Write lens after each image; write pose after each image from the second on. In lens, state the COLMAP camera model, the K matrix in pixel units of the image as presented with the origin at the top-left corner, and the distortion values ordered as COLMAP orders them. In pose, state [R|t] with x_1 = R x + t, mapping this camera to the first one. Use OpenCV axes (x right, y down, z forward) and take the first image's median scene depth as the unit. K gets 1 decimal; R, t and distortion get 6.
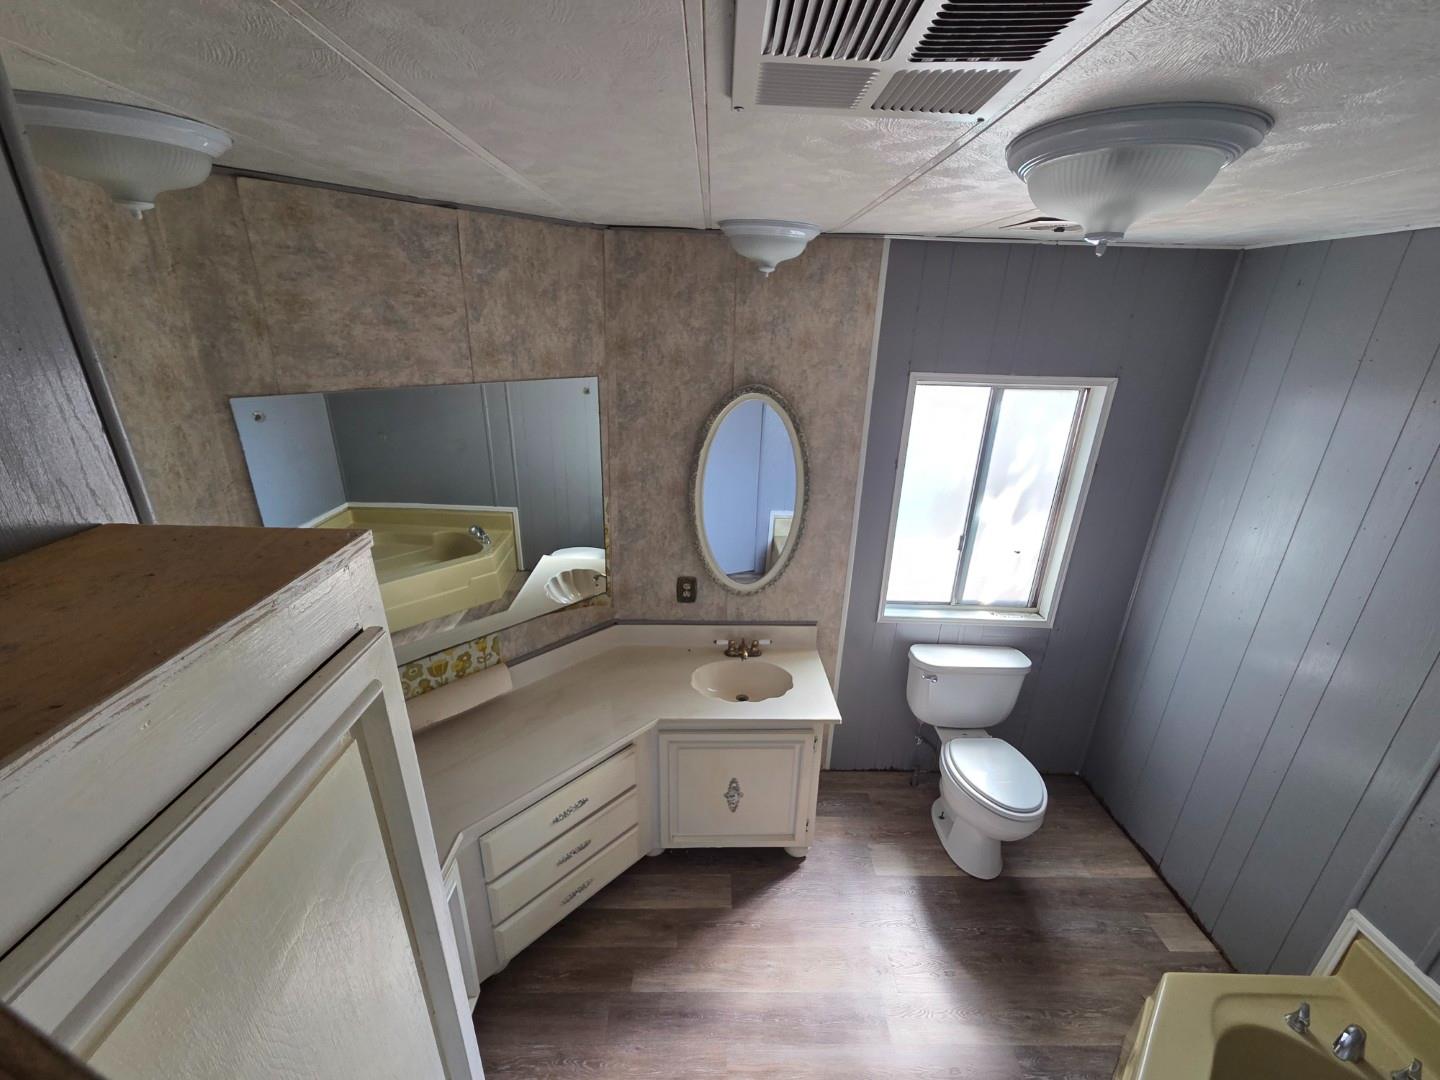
lens RADIAL K [[591.7, 0, 722.4], [0, 591.7, 548.6], [0, 0, 1]] dist [0.003985, 0.000686]
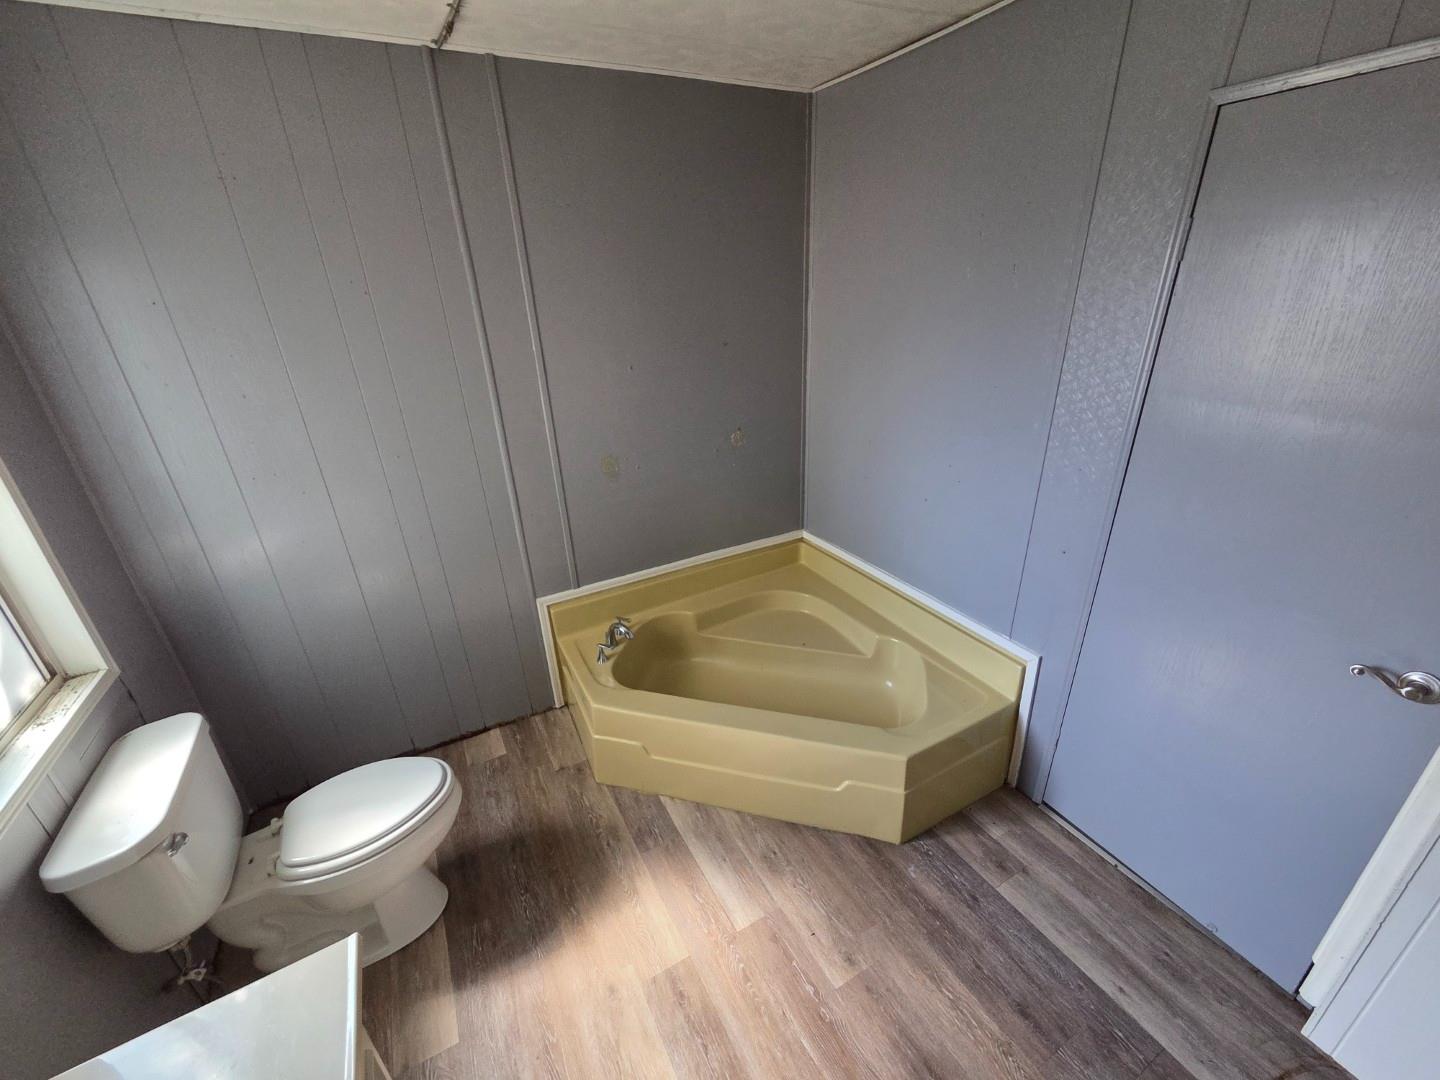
lens RADIAL K [[591.7, 0, 722.4], [0, 591.7, 548.6], [0, 0, 1]] dist [0.003985, 0.000686]
pose [[-0.467256, -0.374284, 0.800989, -0.209188], [0.350824, 0.753102, 0.556560, -0.105495], [-0.811538, 0.541062, -0.220583, 0.754597]]
